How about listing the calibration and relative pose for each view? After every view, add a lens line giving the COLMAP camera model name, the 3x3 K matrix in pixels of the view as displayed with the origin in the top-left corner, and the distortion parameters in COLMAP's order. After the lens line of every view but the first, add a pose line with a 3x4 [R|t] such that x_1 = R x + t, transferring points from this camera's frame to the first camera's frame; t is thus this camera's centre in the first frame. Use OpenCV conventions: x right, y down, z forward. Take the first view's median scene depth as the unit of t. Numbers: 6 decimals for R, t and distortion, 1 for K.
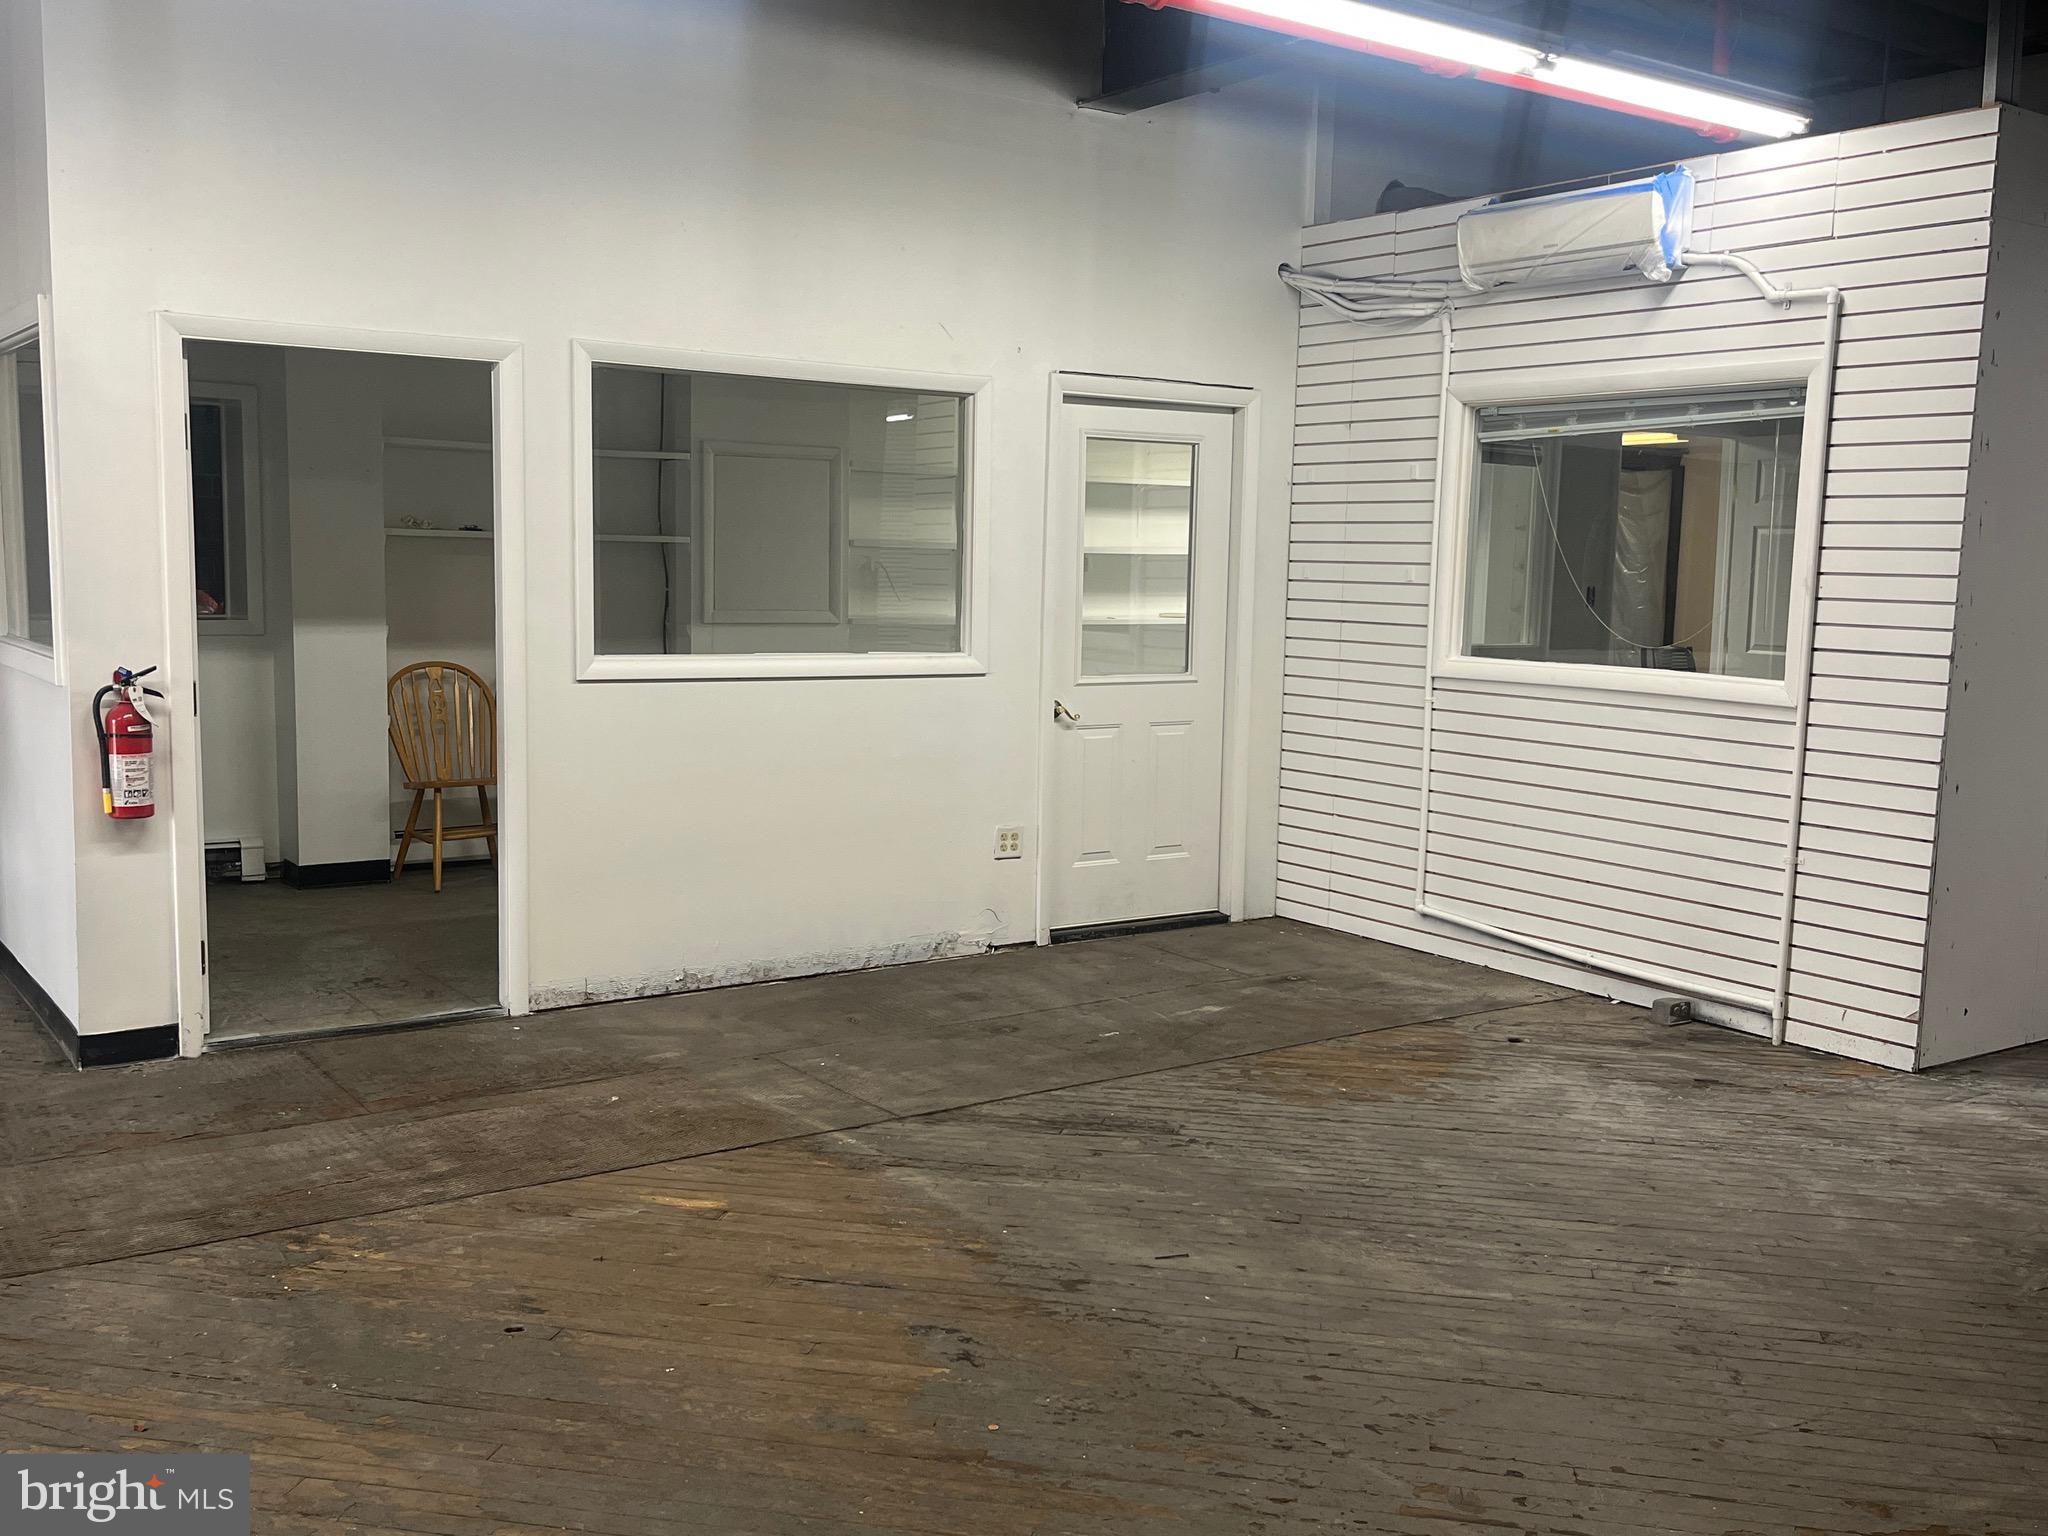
lens RADIAL K [[1909.0, 0, 1024.0], [0, 1909.0, 768.0], [0, 0, 1]] dist [0.023628, 0.004881]
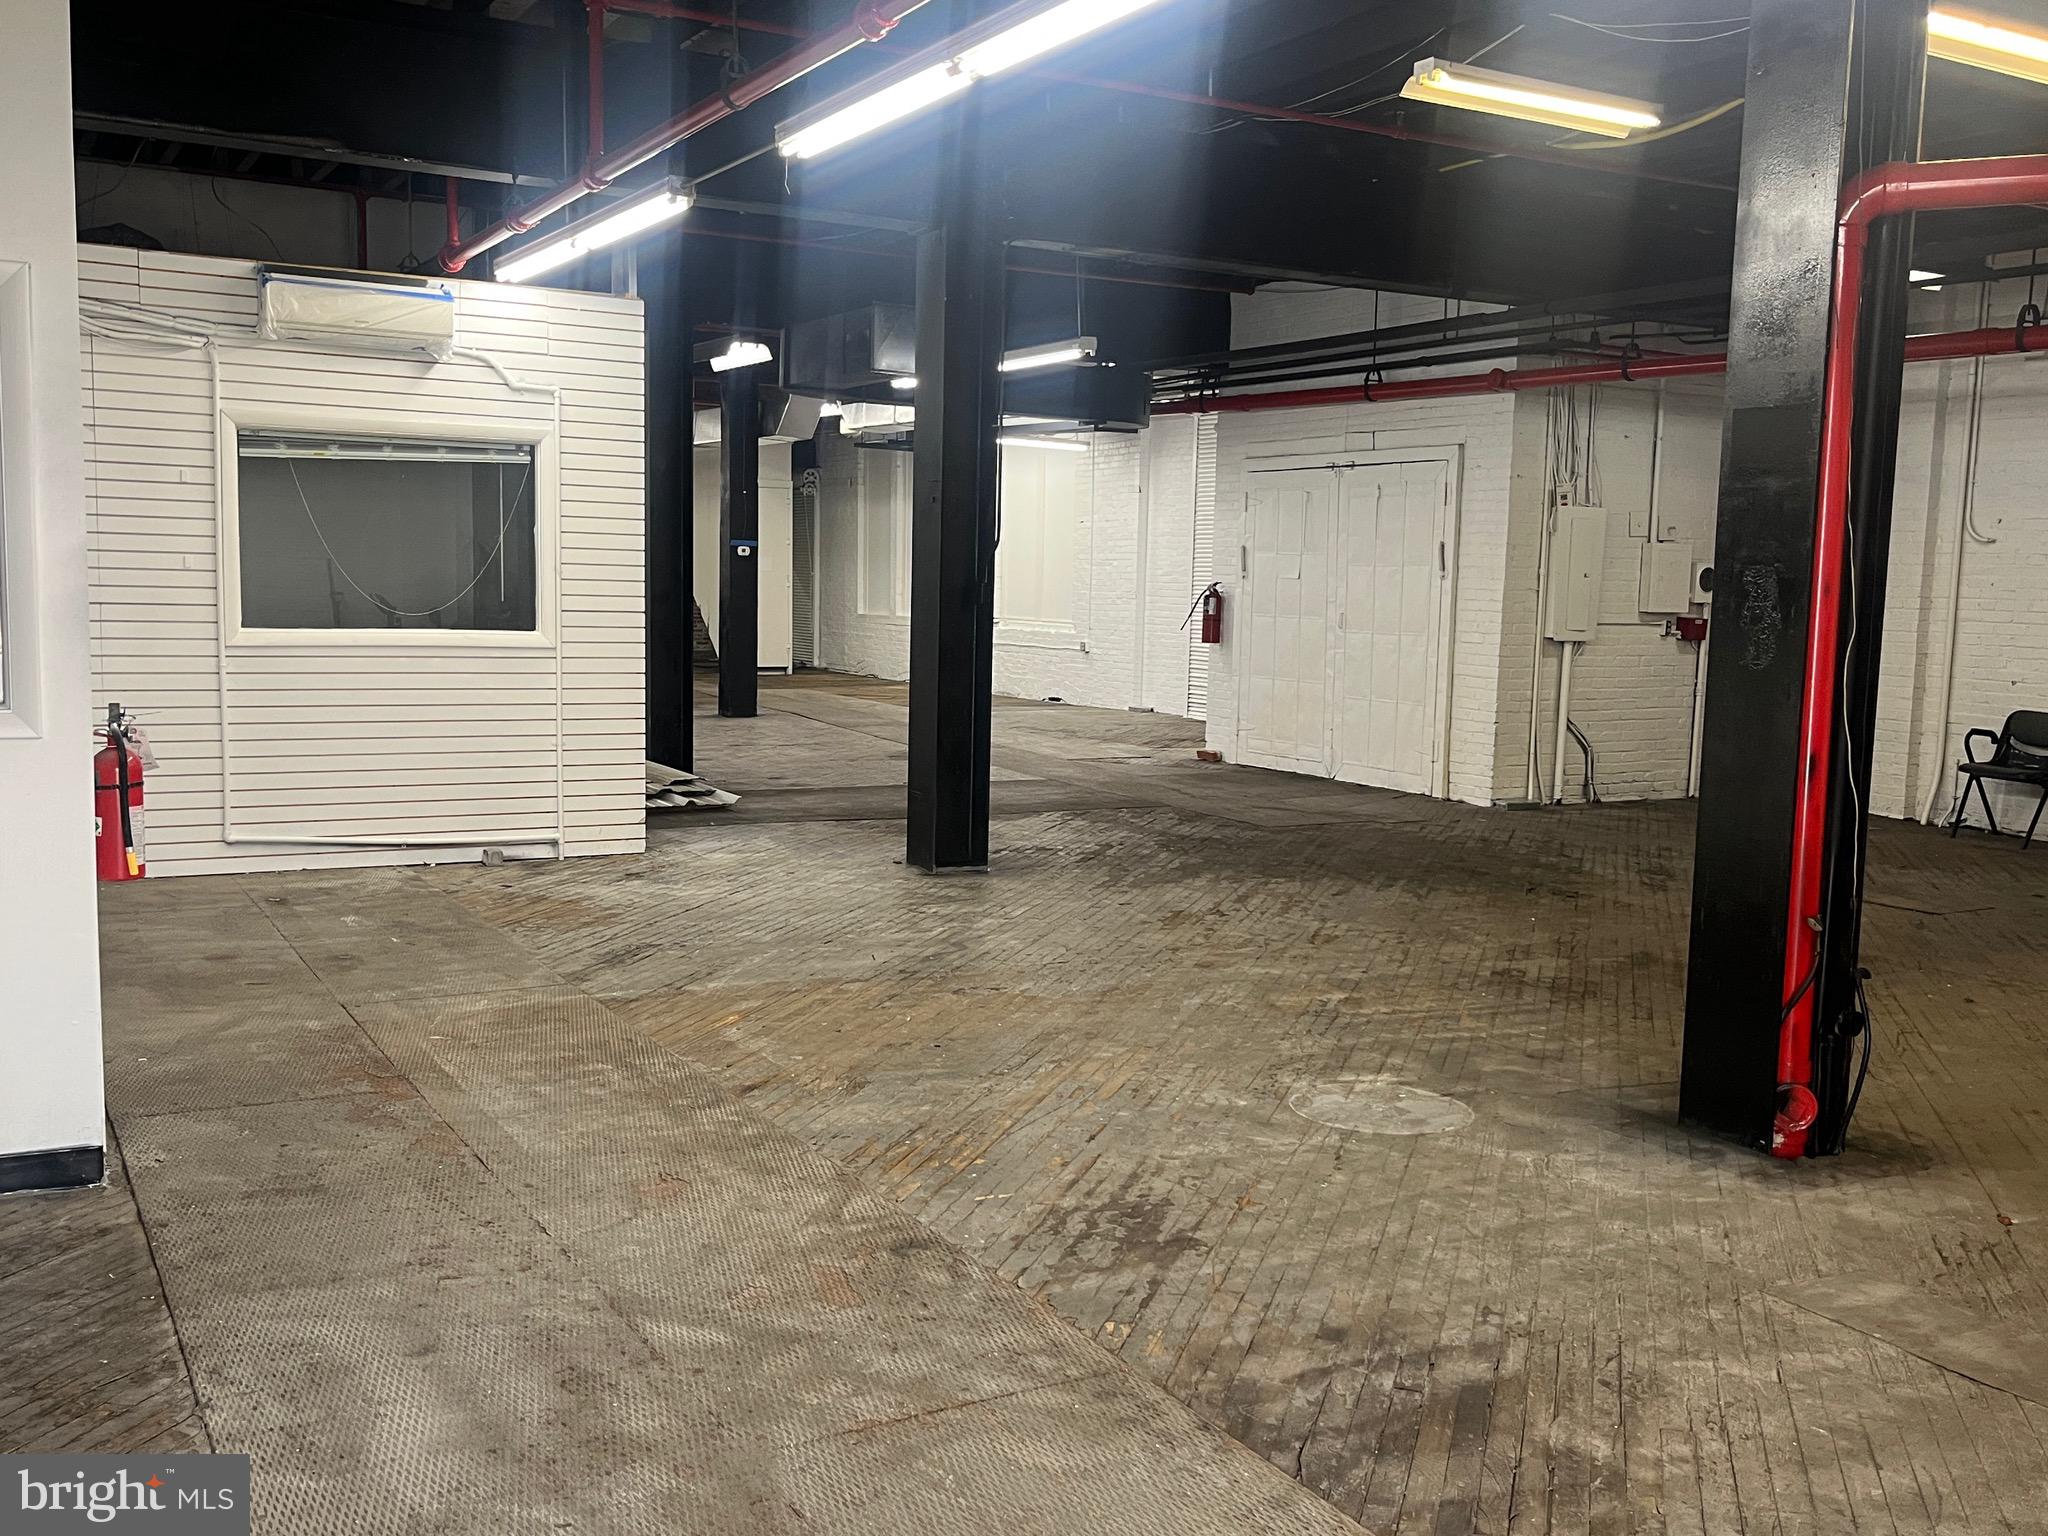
lens RADIAL K [[1909.0, 0, 1024.0], [0, 1909.0, 768.0], [0, 0, 1]] dist [0.023628, 0.004881]
pose [[0.113942, -0.123978, 0.985721, -1.163758], [0.087400, 0.989587, 0.114361, -0.082368], [-0.989636, 0.073122, 0.123591, 0.434544]]
